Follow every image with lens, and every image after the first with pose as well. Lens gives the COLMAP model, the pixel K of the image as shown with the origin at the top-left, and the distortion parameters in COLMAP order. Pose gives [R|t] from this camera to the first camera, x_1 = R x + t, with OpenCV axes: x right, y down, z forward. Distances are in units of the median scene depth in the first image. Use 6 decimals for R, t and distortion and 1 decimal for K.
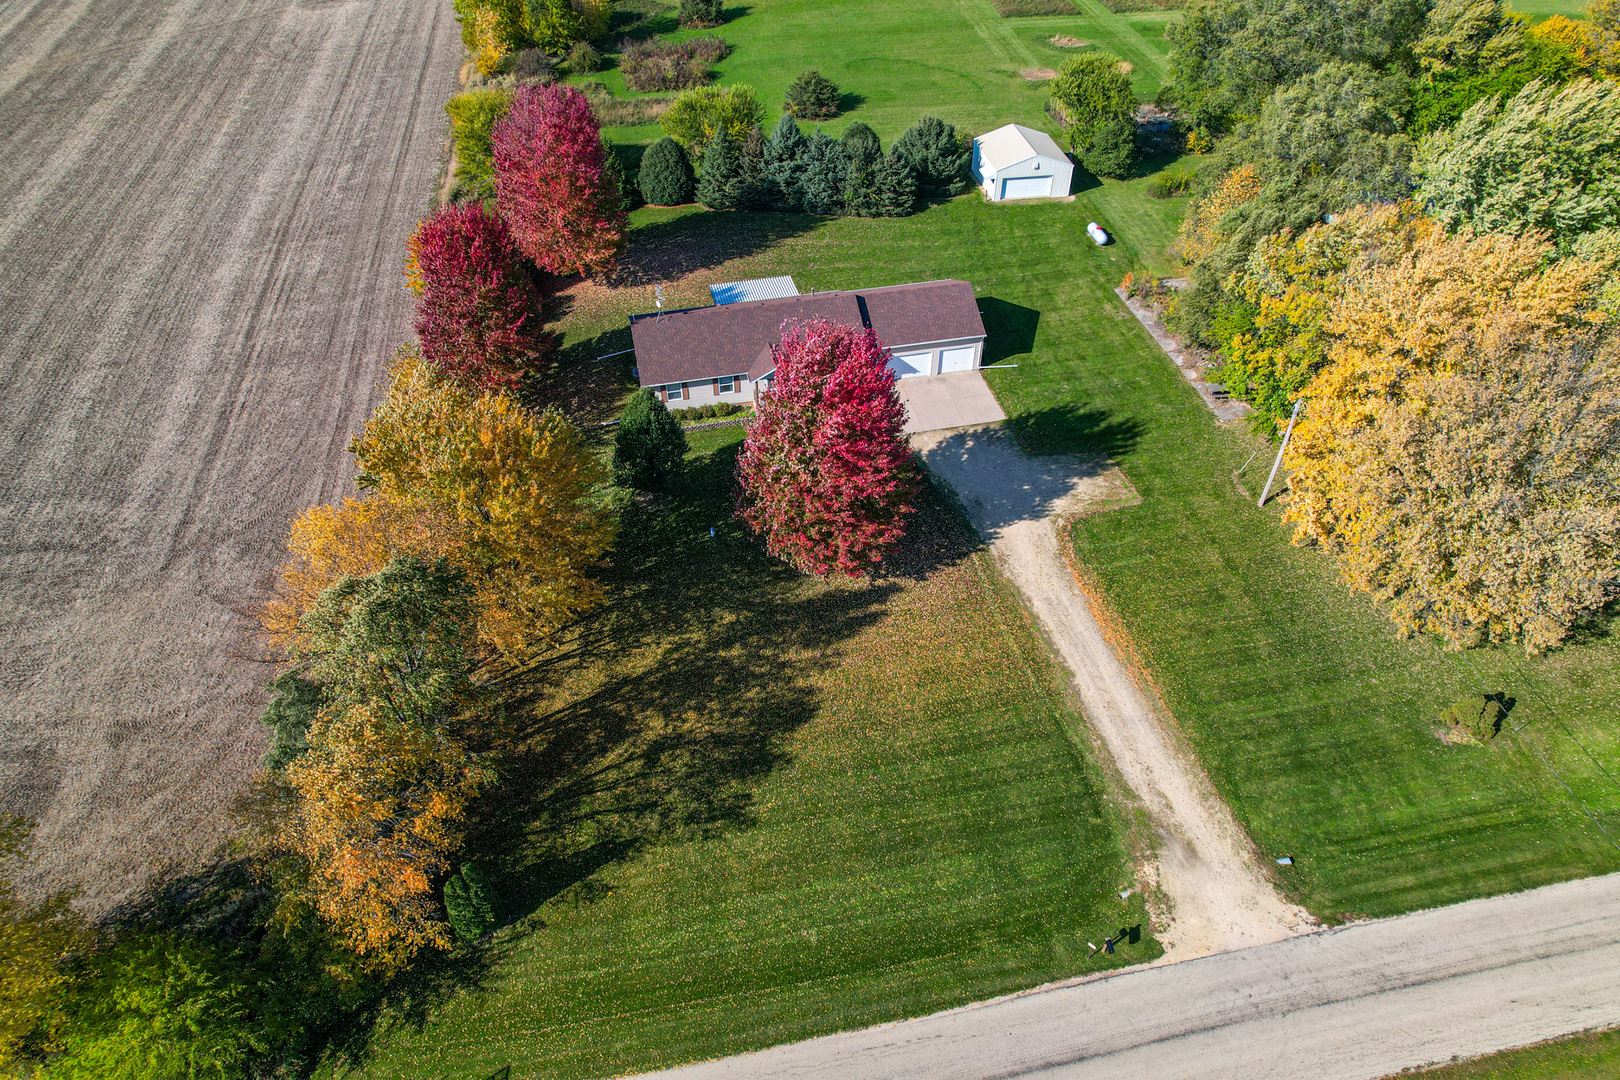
lens RADIAL K [[1030.4, 0, 819.0], [0, 1030.4, 543.5], [0, 0, 1]] dist [-0.074966, 0.069784]
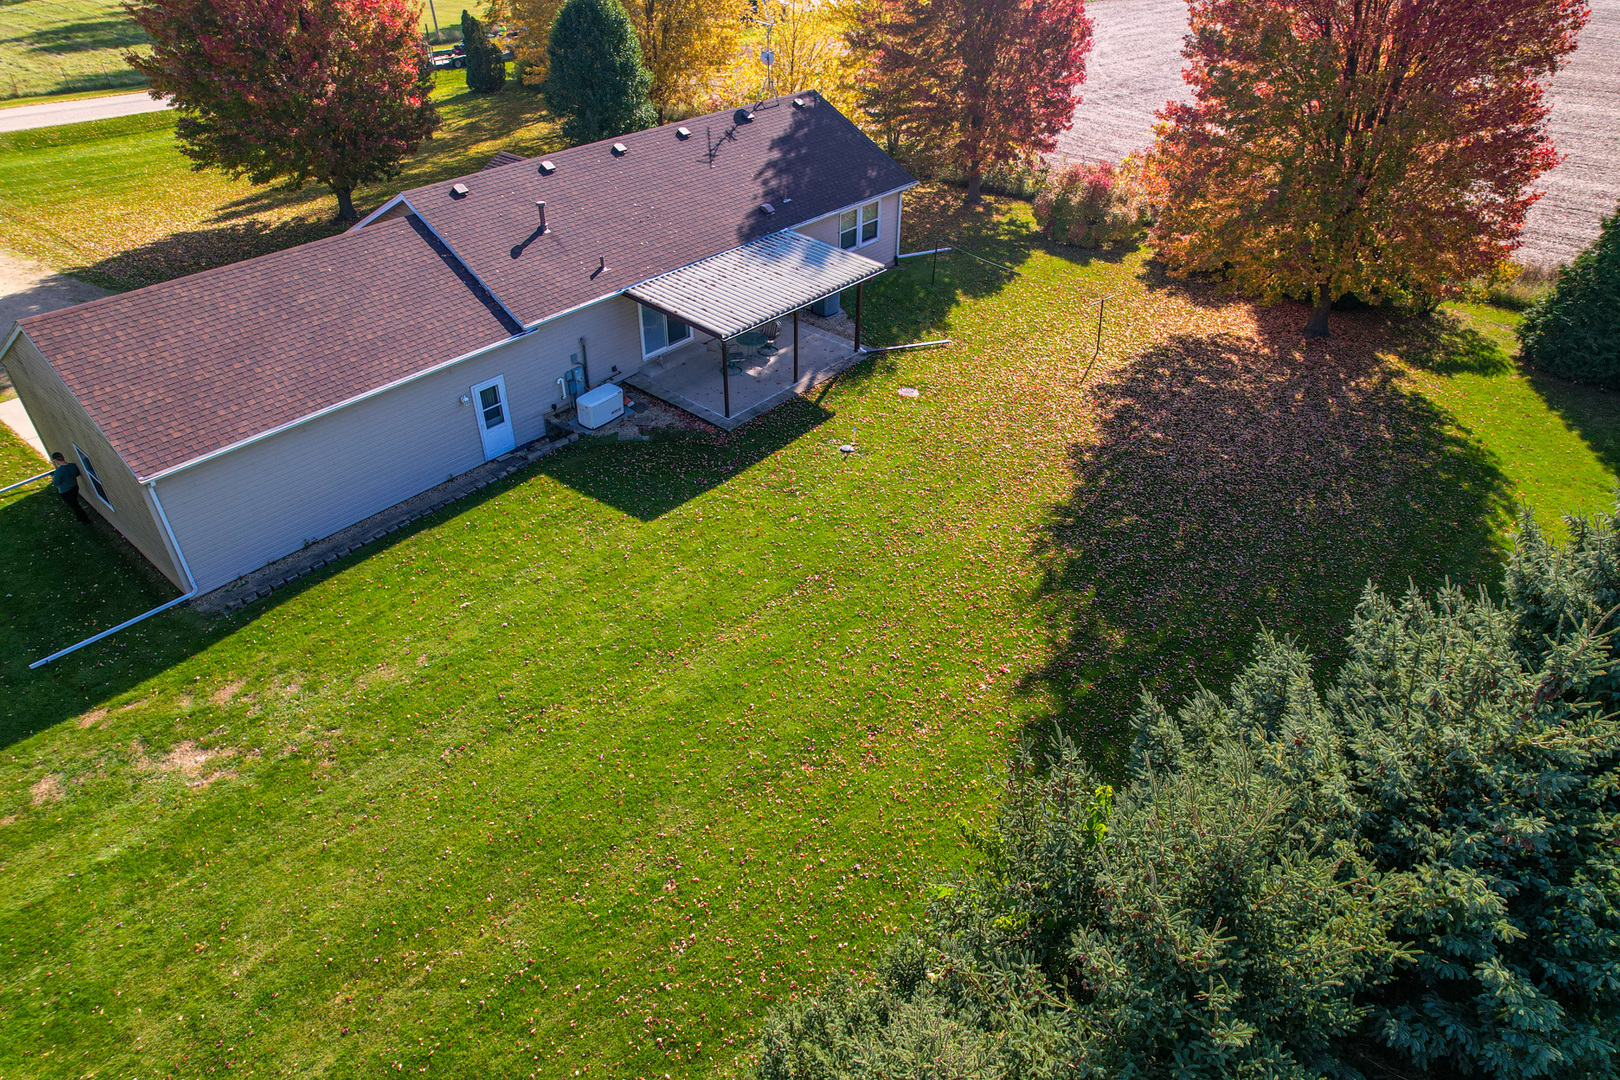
lens RADIAL K [[1035.4, 0, 818.4], [0, 1035.4, 540.7], [0, 0, 1]] dist [-0.071303, 0.060796]
pose [[-0.803652, 0.339094, -0.489039, 0.129382], [-0.418122, 0.263012, 0.869482, -0.564575], [0.423459, 0.903239, -0.069588, 1.167375]]
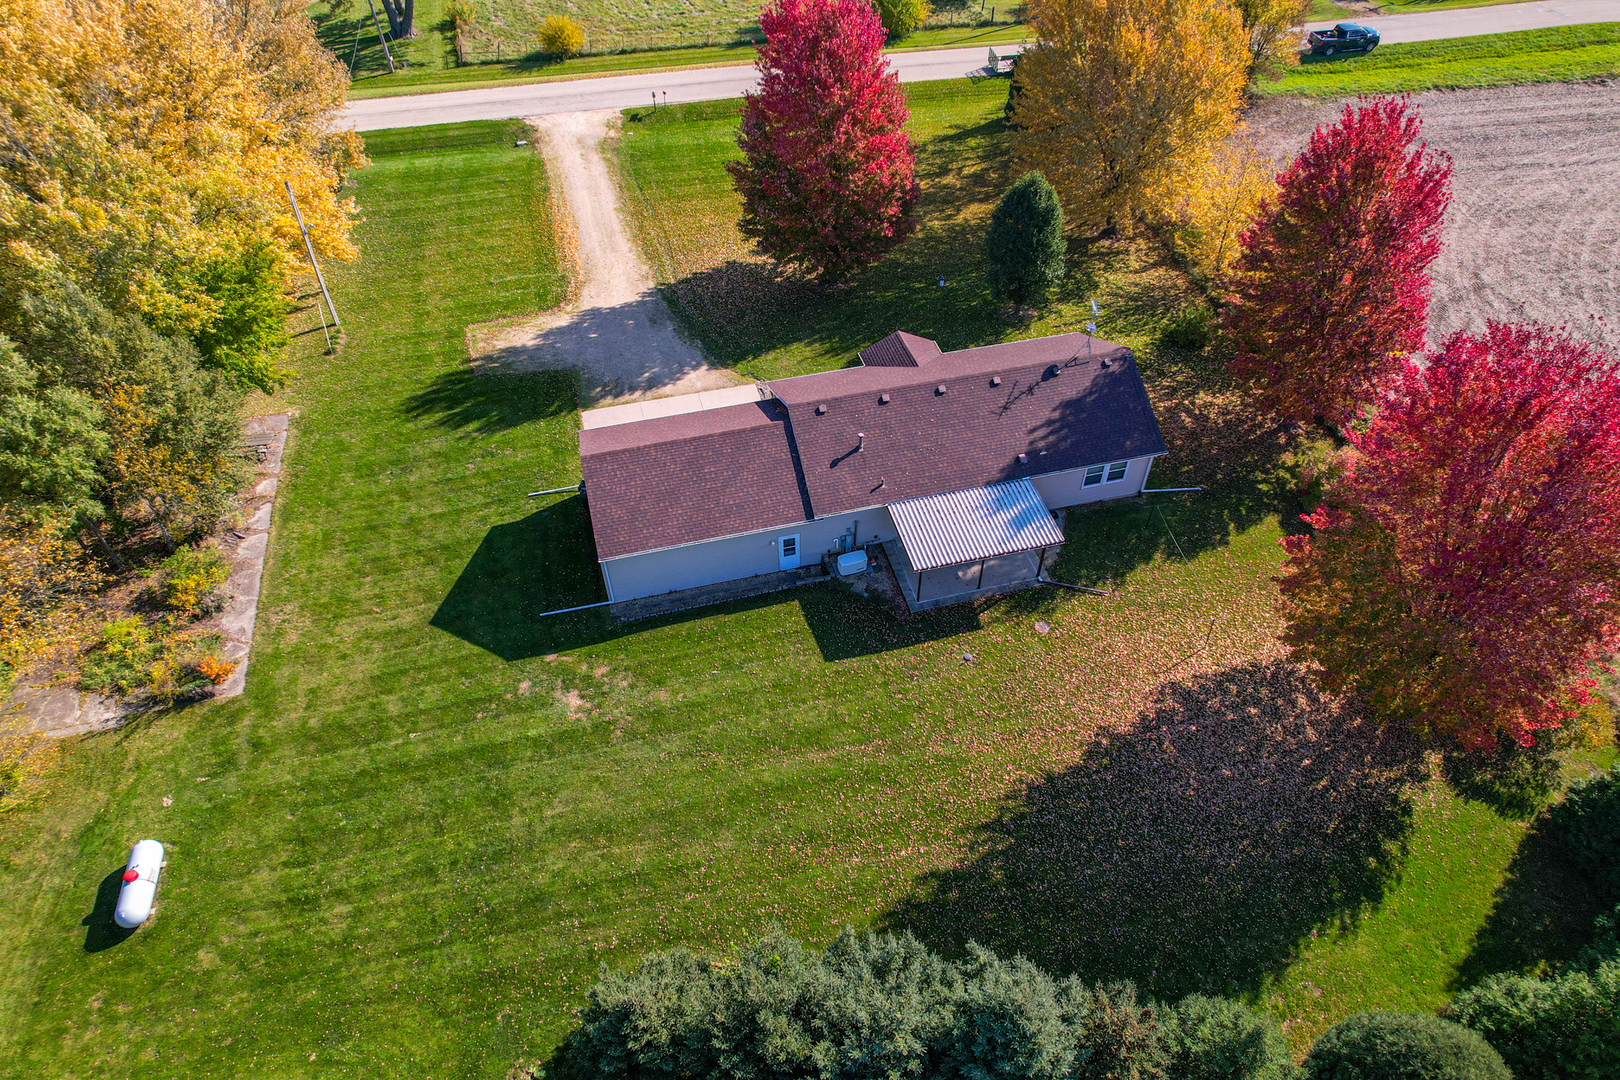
lens RADIAL K [[1035.4, 0, 818.4], [0, 1035.4, 540.7], [0, 0, 1]] dist [-0.071303, 0.060796]
pose [[-0.999554, 0.023190, -0.018836, 0.030043], [-0.018853, -0.000536, 0.999822, -0.823349], [0.023176, 0.999731, 0.000973, 1.054784]]
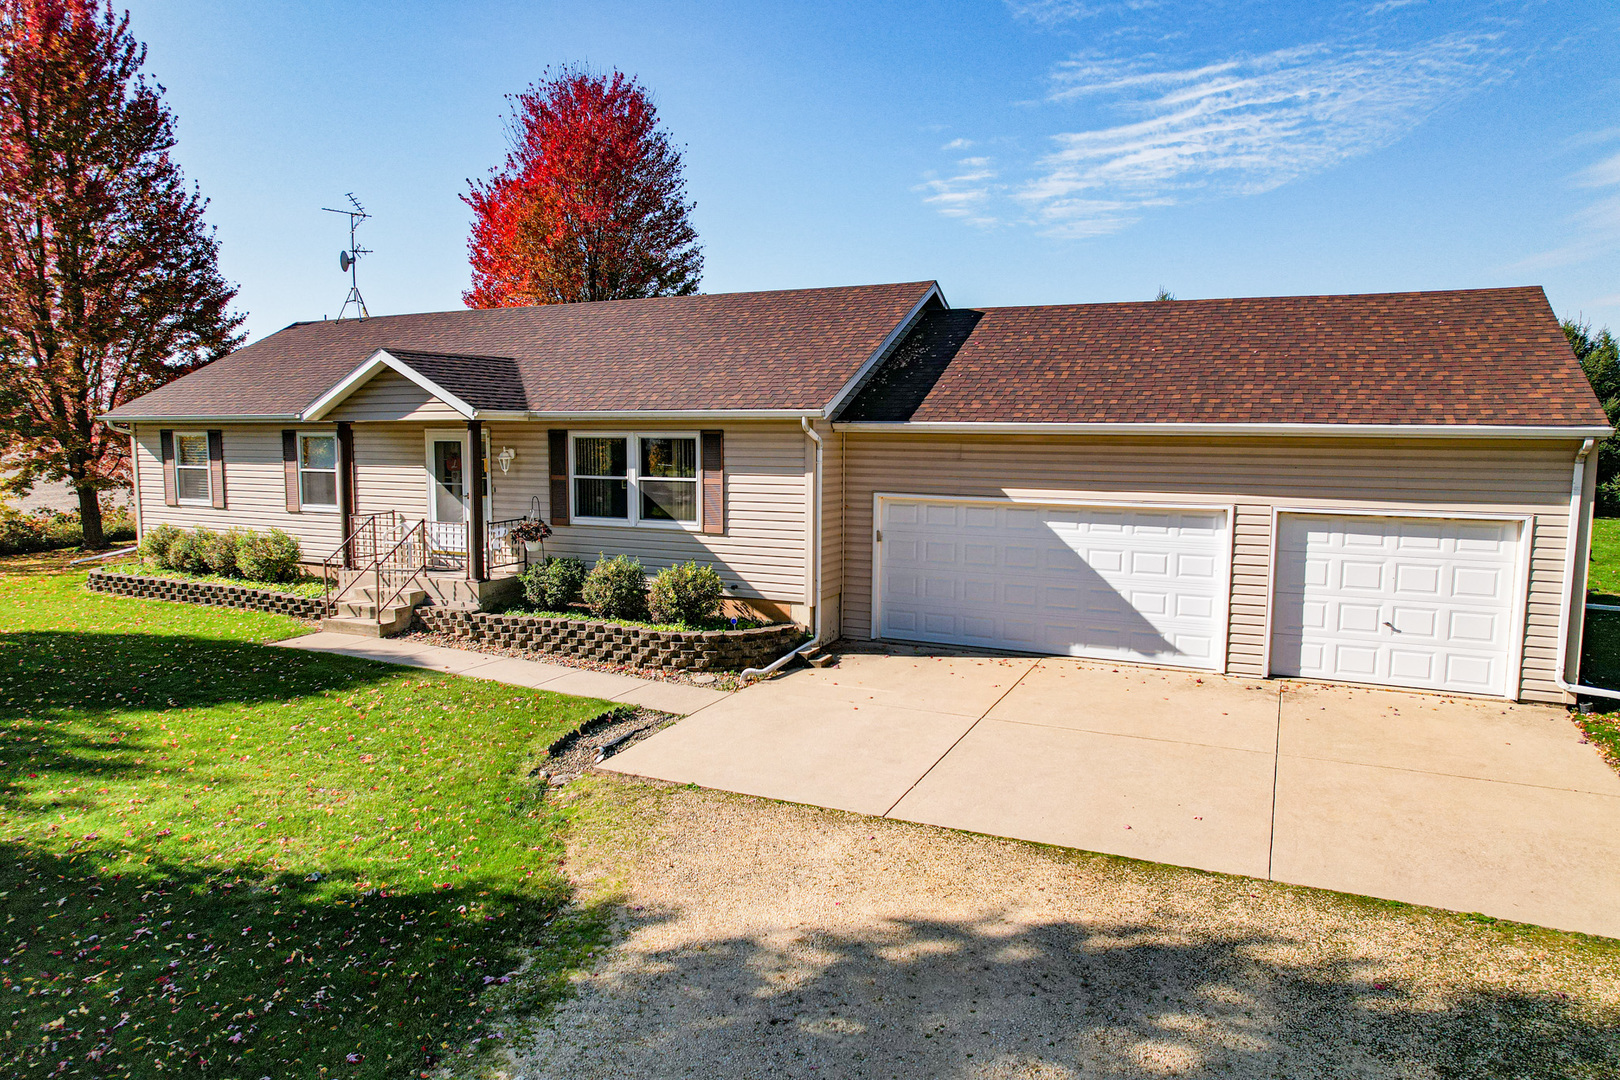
lens RADIAL K [[1030.4, 0, 819.0], [0, 1030.4, 543.5], [0, 0, 1]] dist [-0.074966, 0.069784]
pose [[0.789702, 0.072862, -0.609148, 0.160845], [-0.425403, 0.780474, -0.458140, -0.072134], [0.442043, 0.620927, 0.647338, 0.852856]]
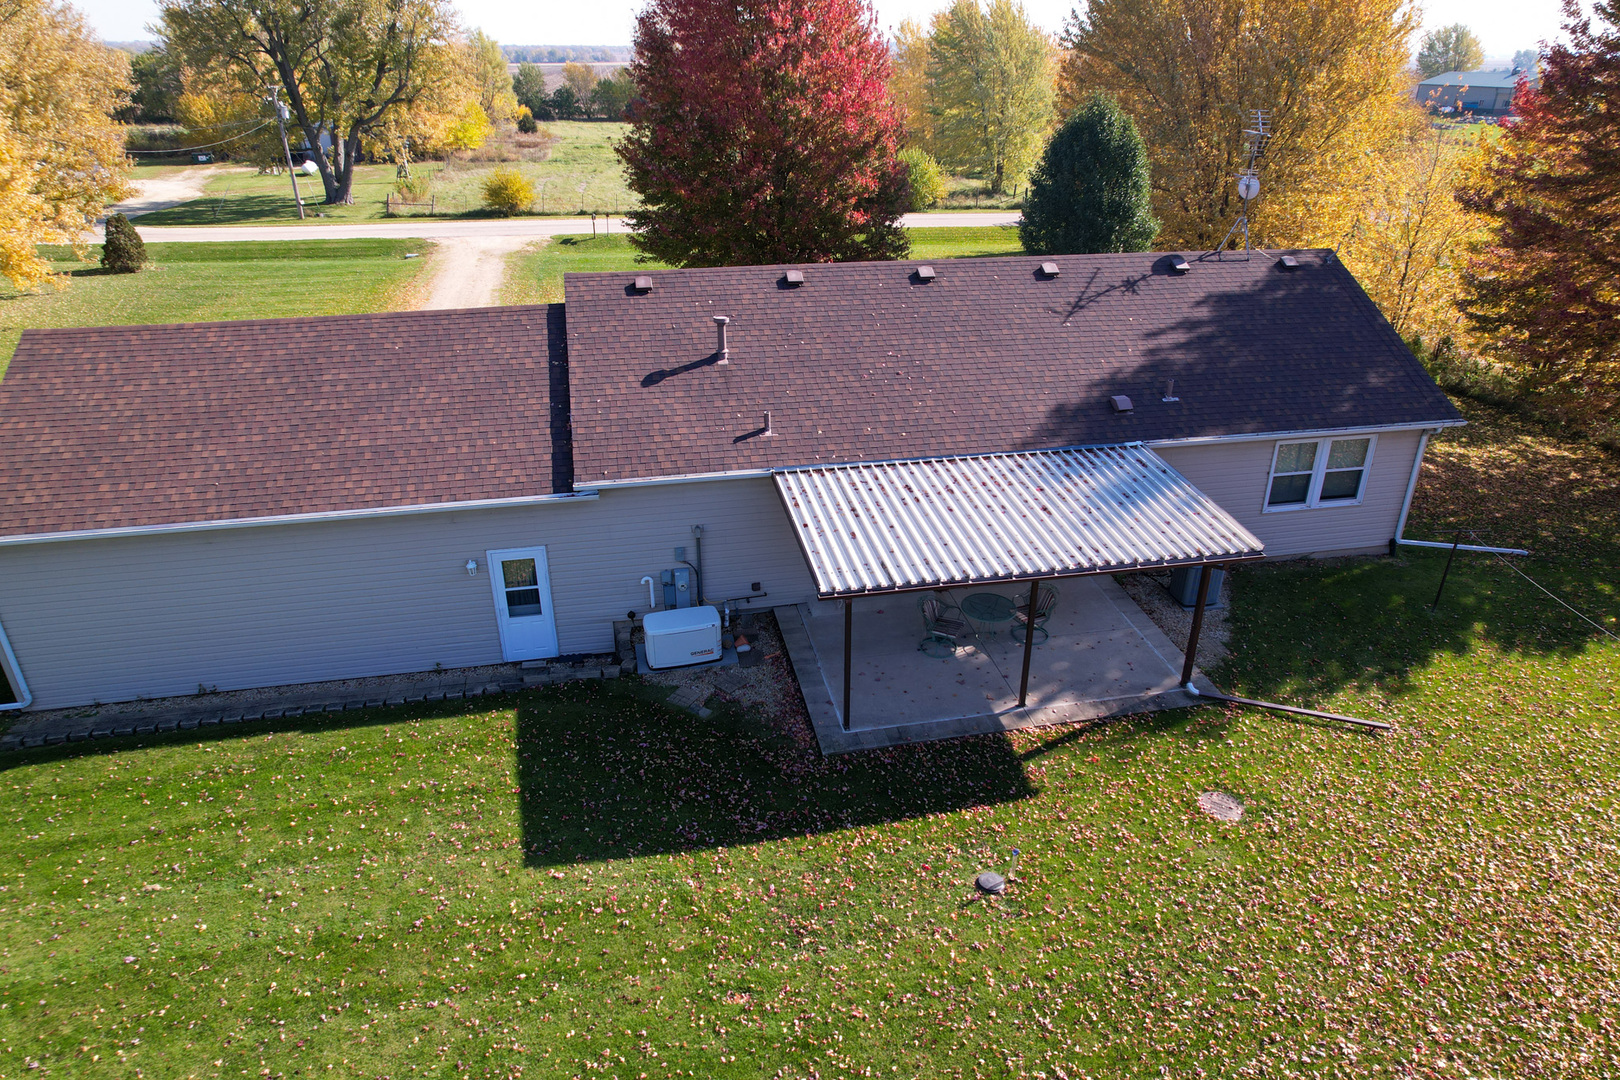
lens RADIAL K [[1030.4, 0, 819.0], [0, 1030.4, 543.5], [0, 0, 1]] dist [-0.074966, 0.069784]
pose [[-0.999736, -0.011792, 0.019745, -0.033383], [0.014425, 0.347127, 0.937707, -0.449016], [-0.017912, 0.937744, -0.346865, 1.125789]]
